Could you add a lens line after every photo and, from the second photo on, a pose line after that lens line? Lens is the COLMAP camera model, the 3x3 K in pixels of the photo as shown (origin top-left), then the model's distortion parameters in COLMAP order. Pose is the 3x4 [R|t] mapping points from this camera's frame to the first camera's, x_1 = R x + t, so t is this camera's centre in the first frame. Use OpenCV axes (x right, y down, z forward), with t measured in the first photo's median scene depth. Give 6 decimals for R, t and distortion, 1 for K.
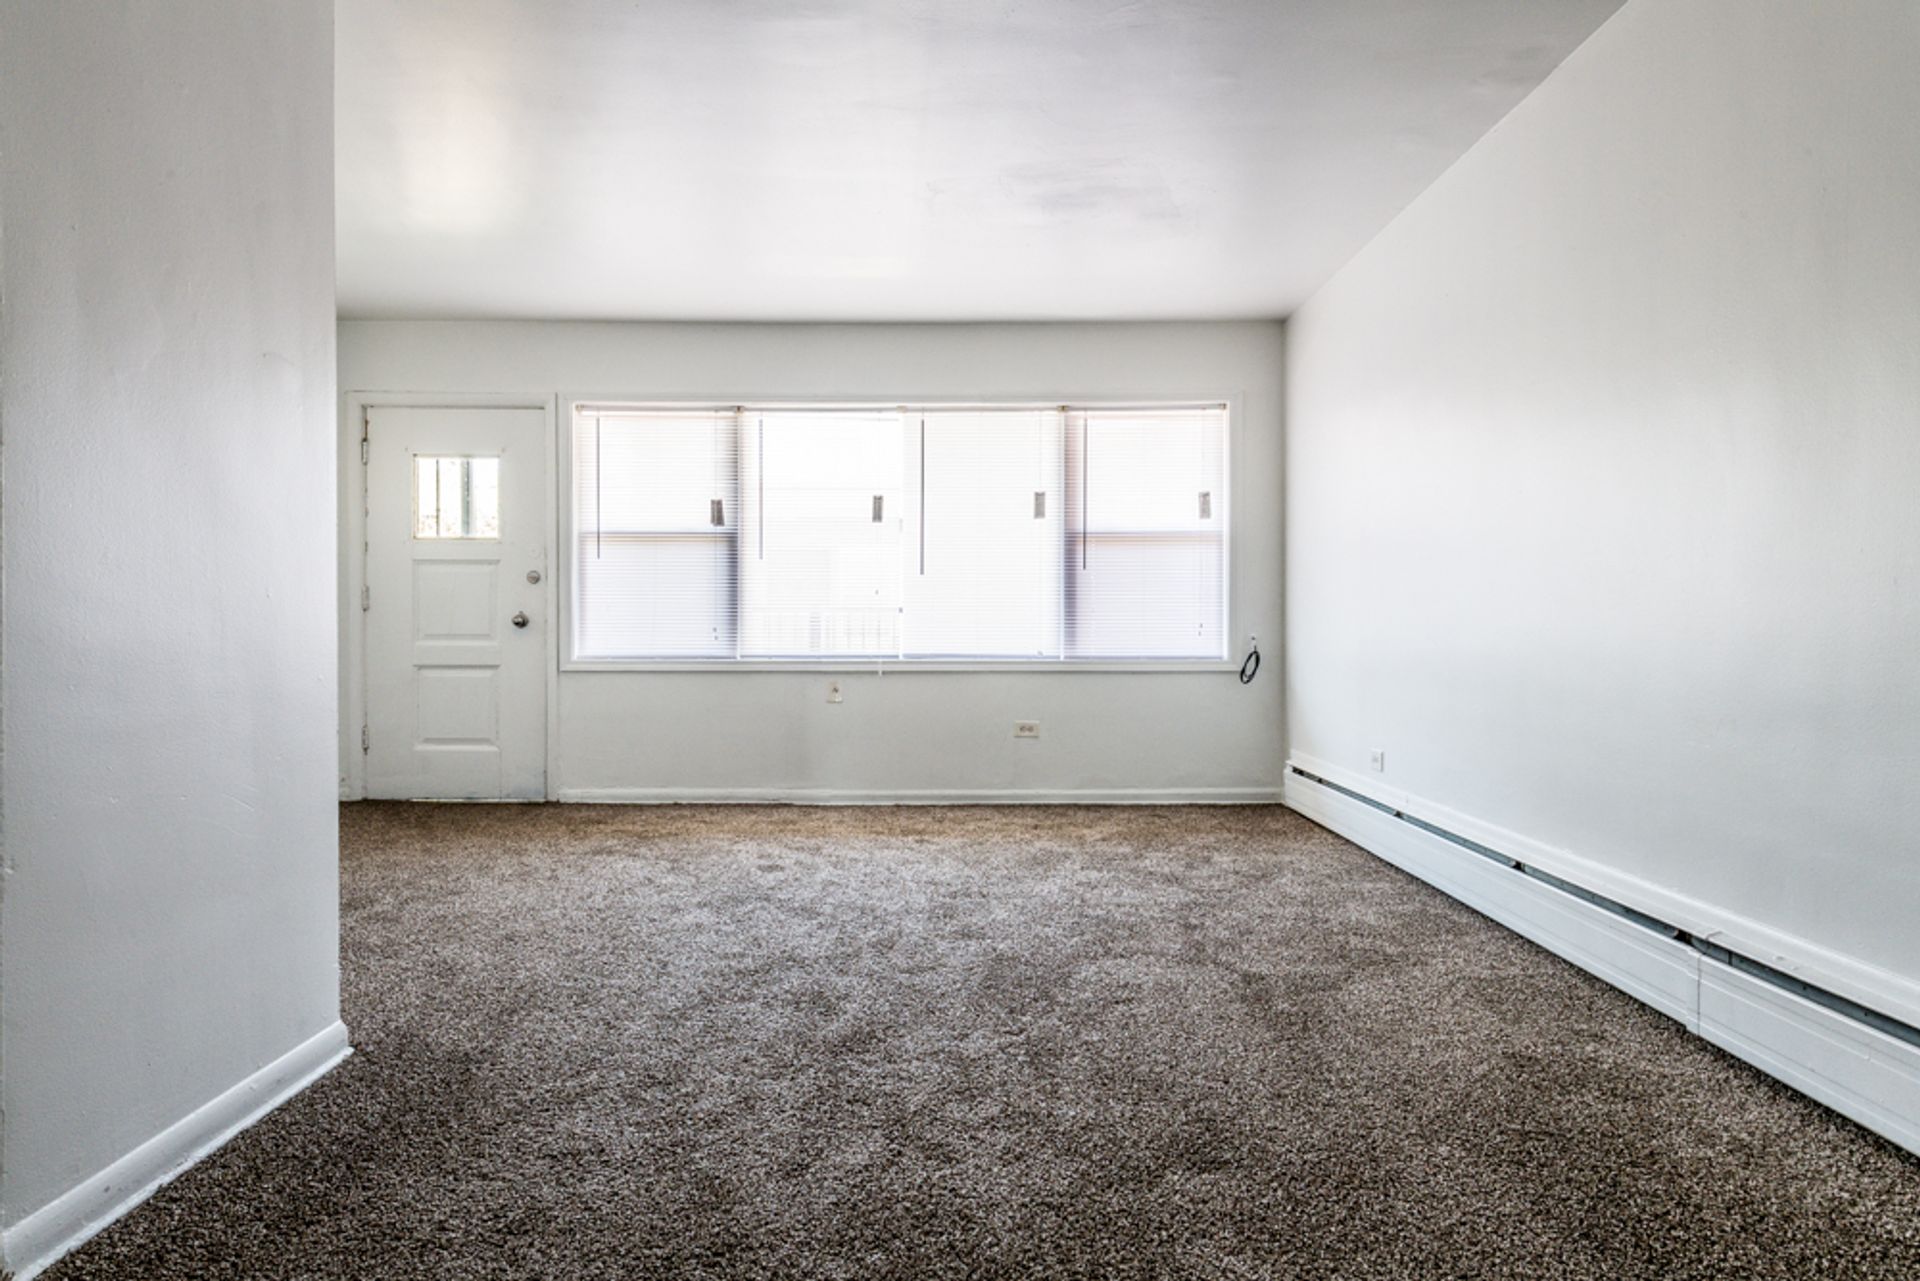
lens RADIAL K [[1134.8, 0, 960.0], [0, 1134.8, 640.5], [0, 0, 1]] dist [0.017472, -0.001092]
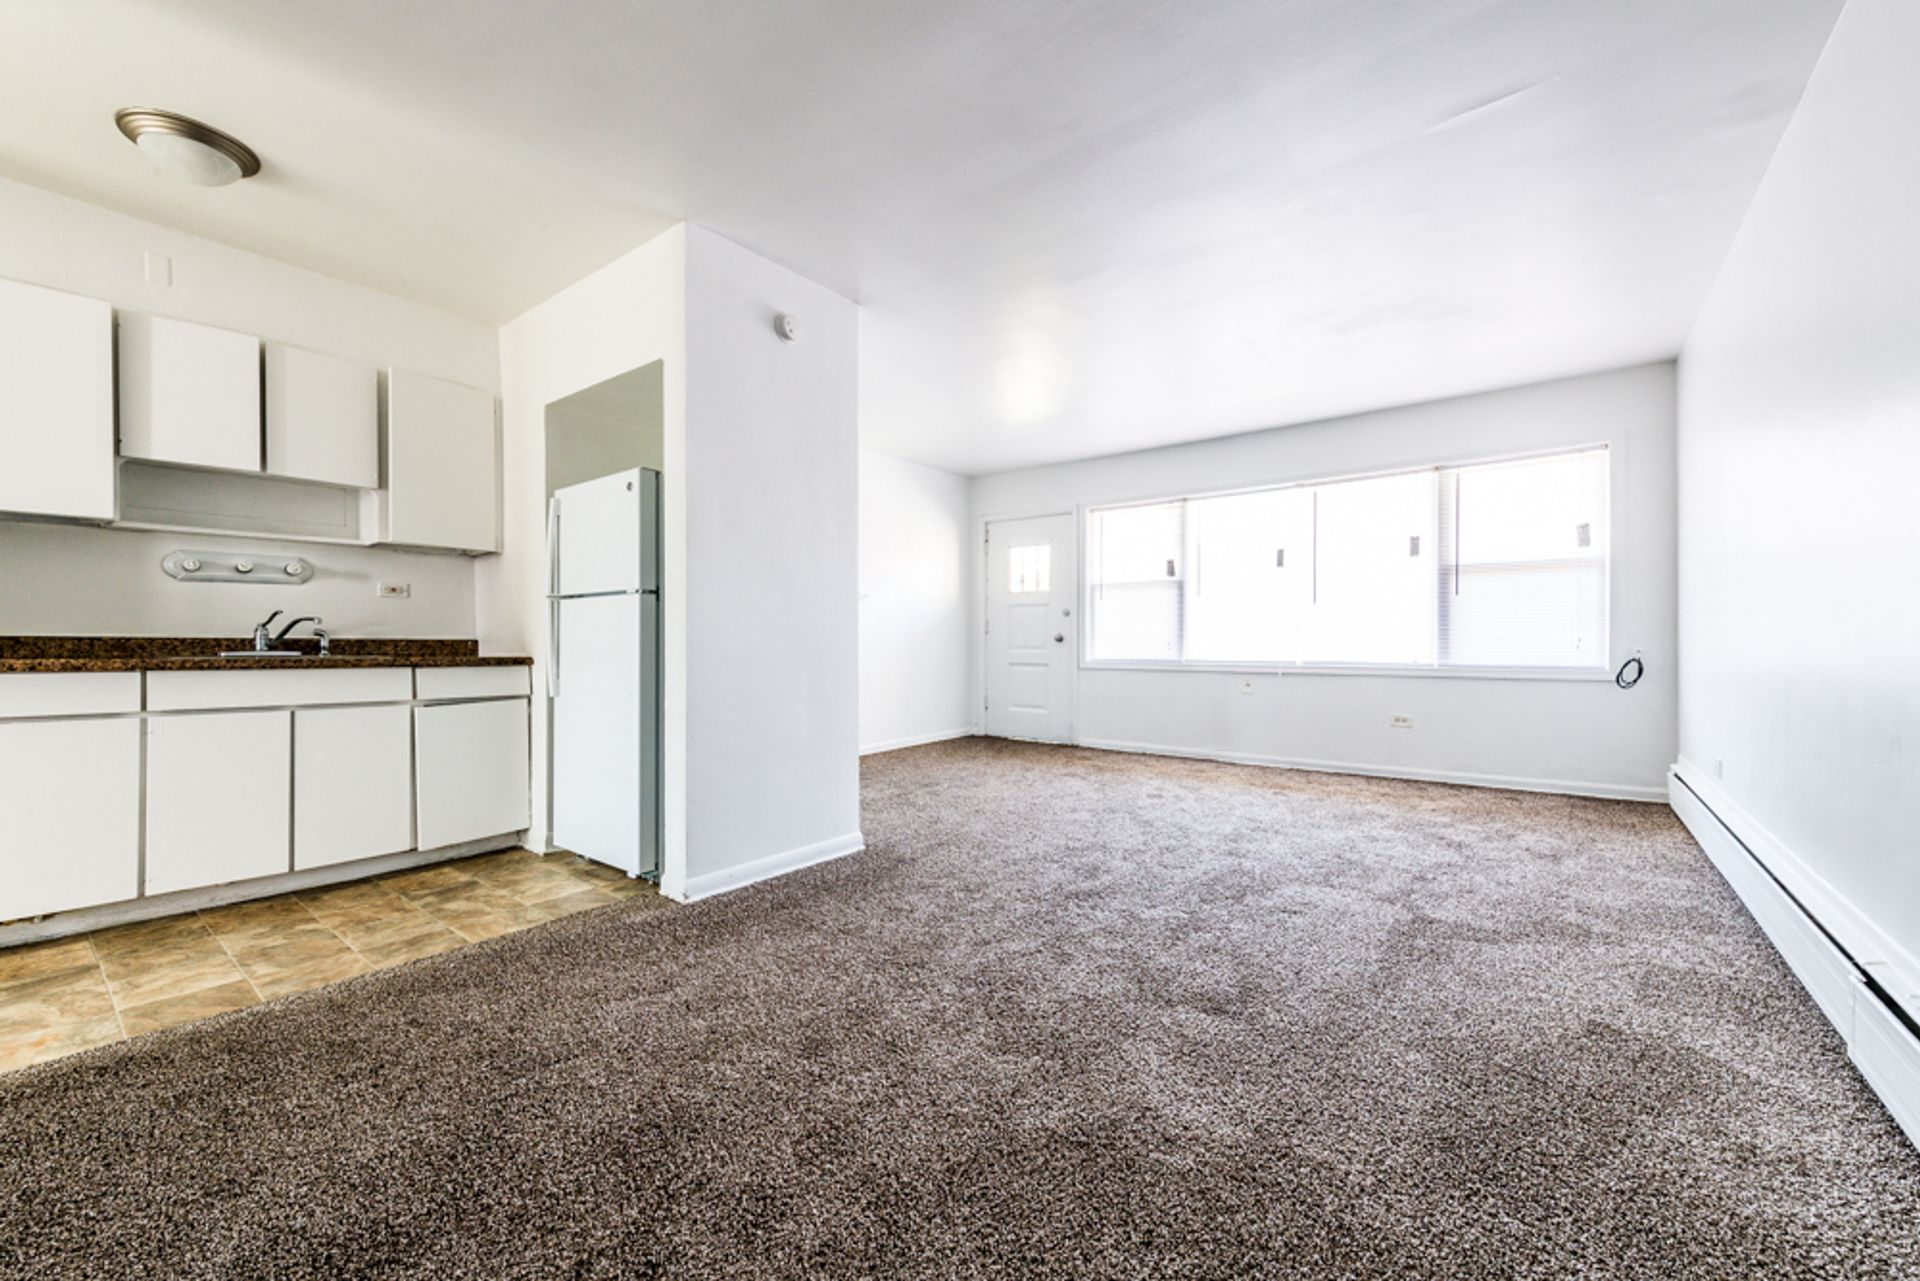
lens RADIAL K [[755.5, 0, 960.0], [0, 755.5, 640.5], [0, 0, 1]] dist [0.002517, -0.000755]
pose [[0.787726, -0.001811, -0.616023, 0.196023], [-0.005807, 0.999929, -0.010365, -0.001076], [0.615999, 0.011742, 0.787660, 0.010411]]
